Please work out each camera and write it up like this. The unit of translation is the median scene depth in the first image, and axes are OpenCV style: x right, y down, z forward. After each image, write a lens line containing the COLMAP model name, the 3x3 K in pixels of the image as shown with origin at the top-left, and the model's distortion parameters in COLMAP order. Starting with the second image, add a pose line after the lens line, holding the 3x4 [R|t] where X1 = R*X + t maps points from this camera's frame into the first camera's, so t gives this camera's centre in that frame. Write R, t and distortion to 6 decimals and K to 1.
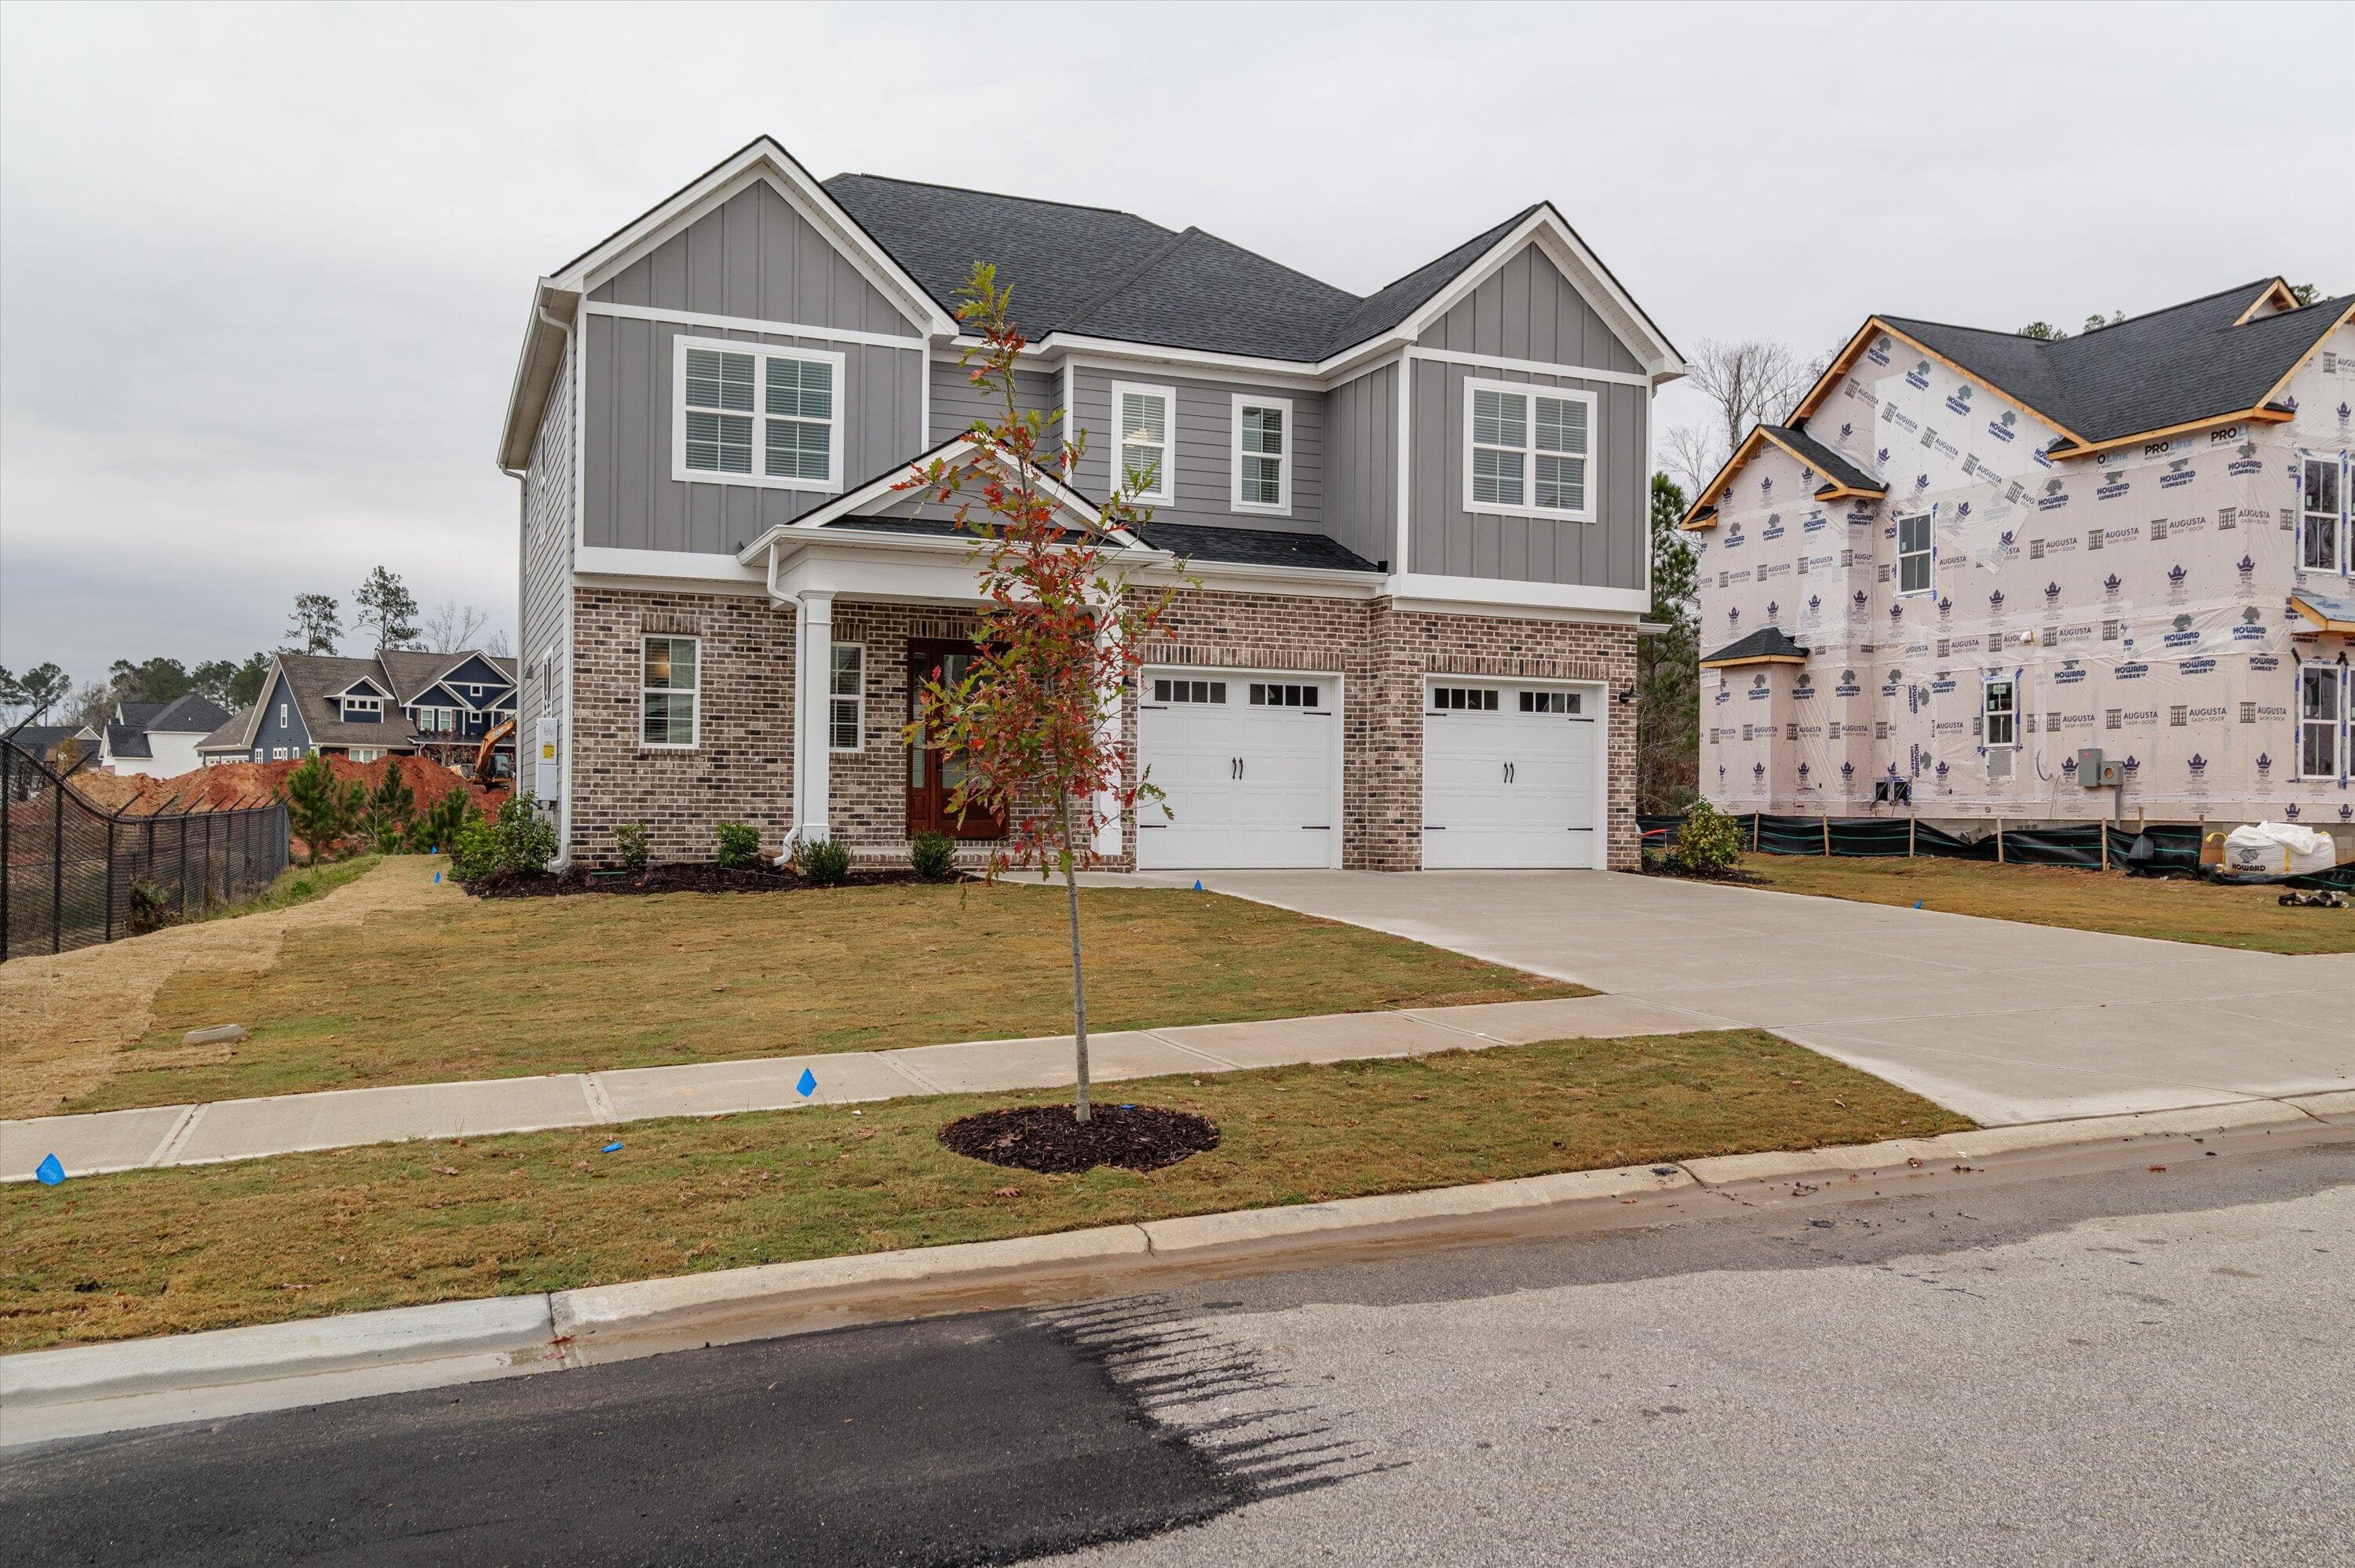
lens RADIAL K [[1994.4, 0, 1380.4], [0, 1994.4, 792.7], [0, 0, 1]] dist [0.010558, 0.002485]
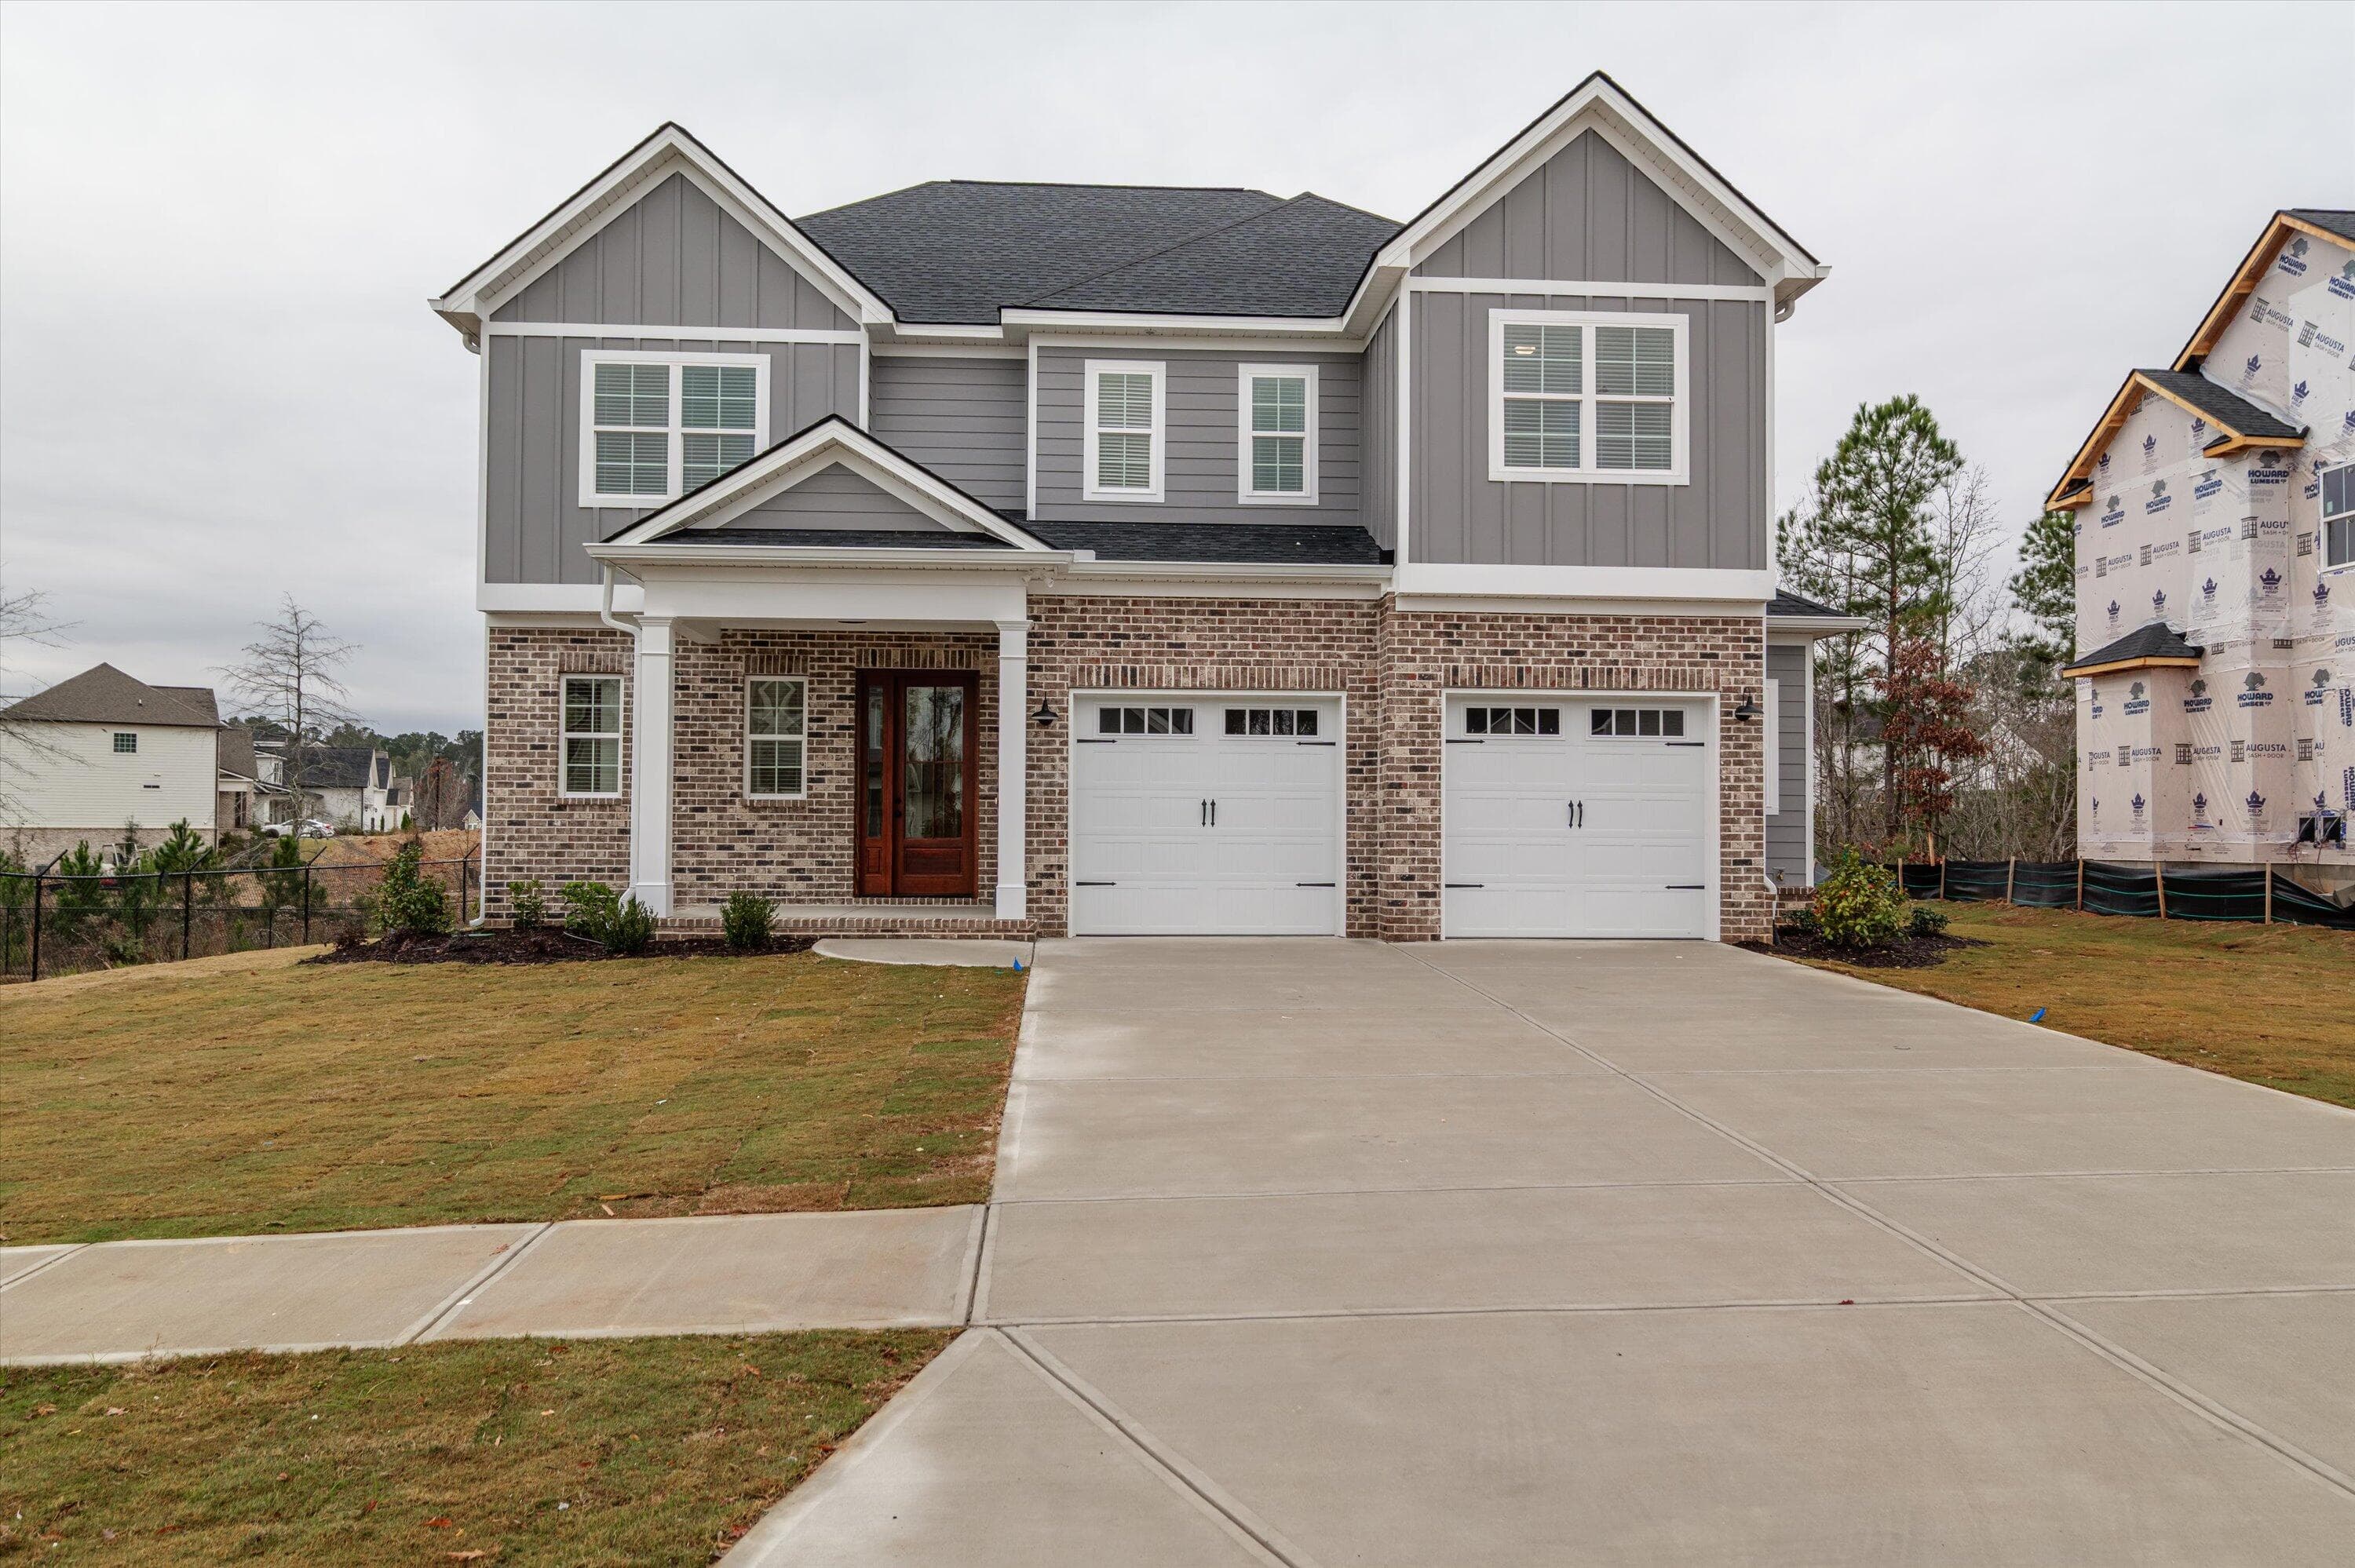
lens RADIAL K [[1836.1, 0, 1259.5], [0, 1836.1, 784.0], [0, 0, 1]] dist [0.009049, -0.007014]
pose [[0.923997, -0.014977, -0.382105, 0.223768], [0.006242, 0.999690, -0.024091, -0.005380], [0.382348, 0.019875, 0.923805, 0.293670]]
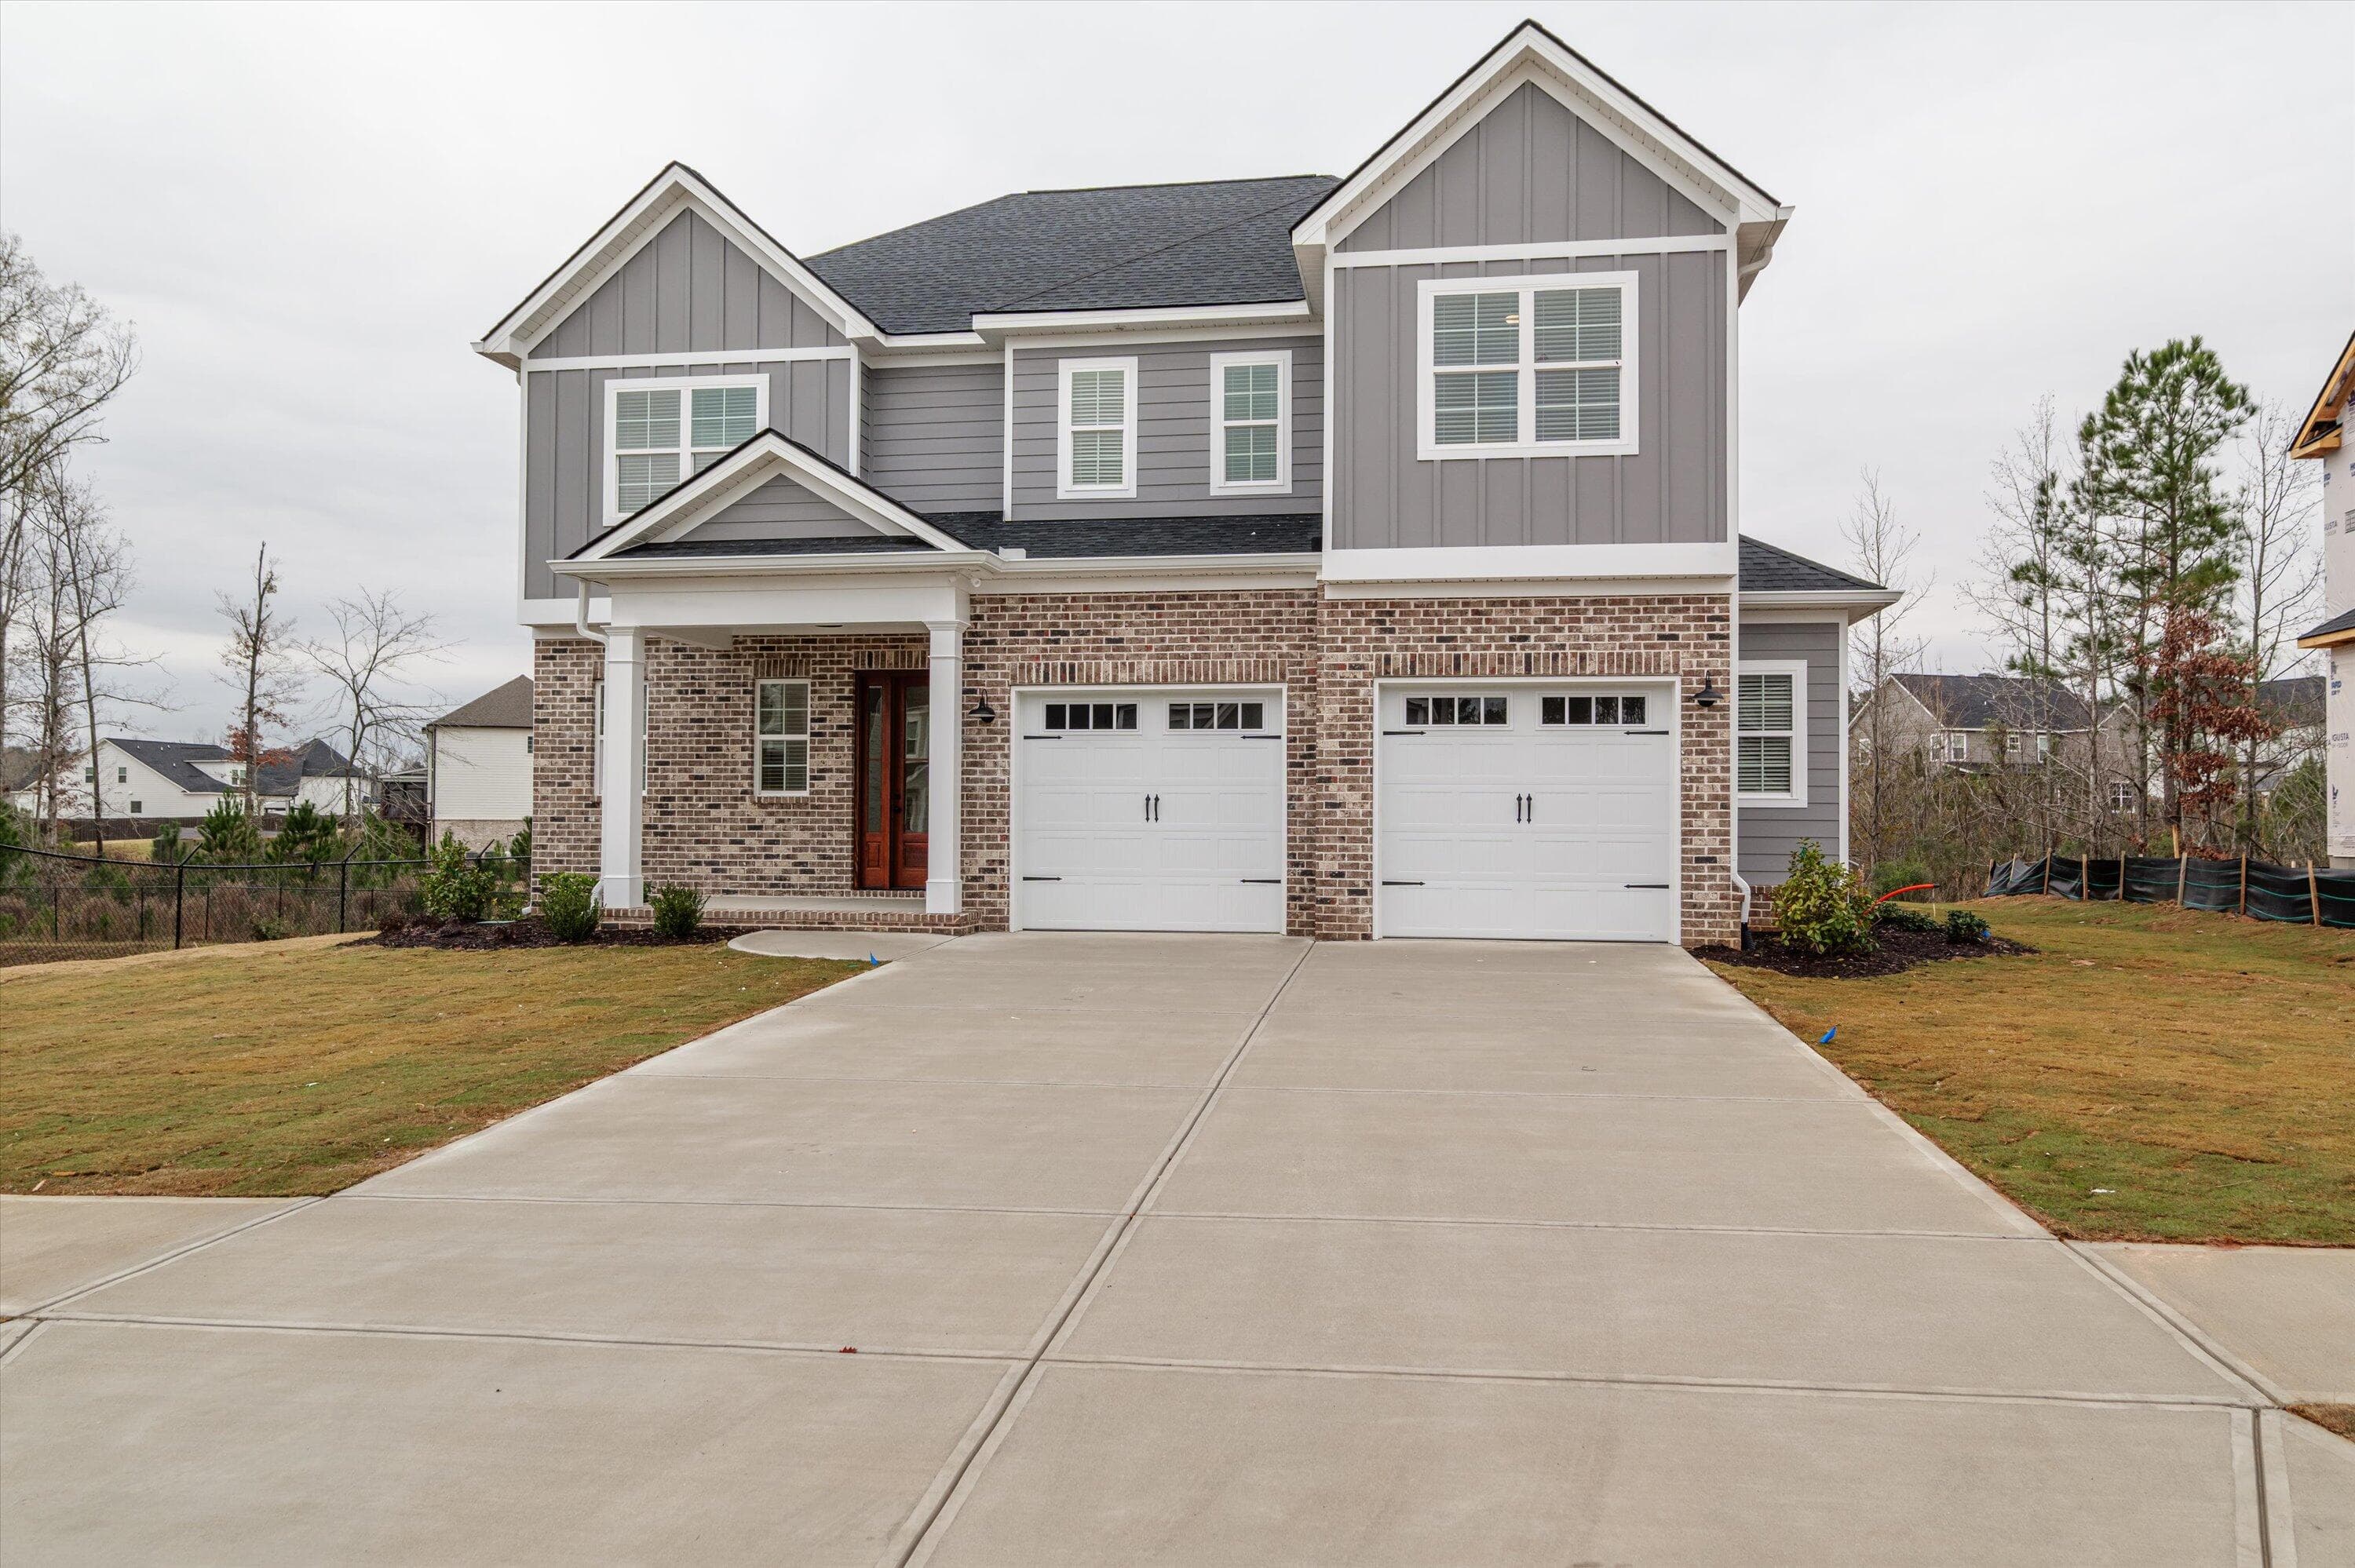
lens RADIAL K [[1814.4, 0, 1240.3], [0, 1814.4, 778.3], [0, 0, 1]] dist [0.006224, 0.002790]
pose [[0.804564, -0.020343, -0.593517, 0.376160], [0.007664, 0.999686, -0.023877, -0.006043], [0.593816, 0.014662, 0.804467, 0.402100]]
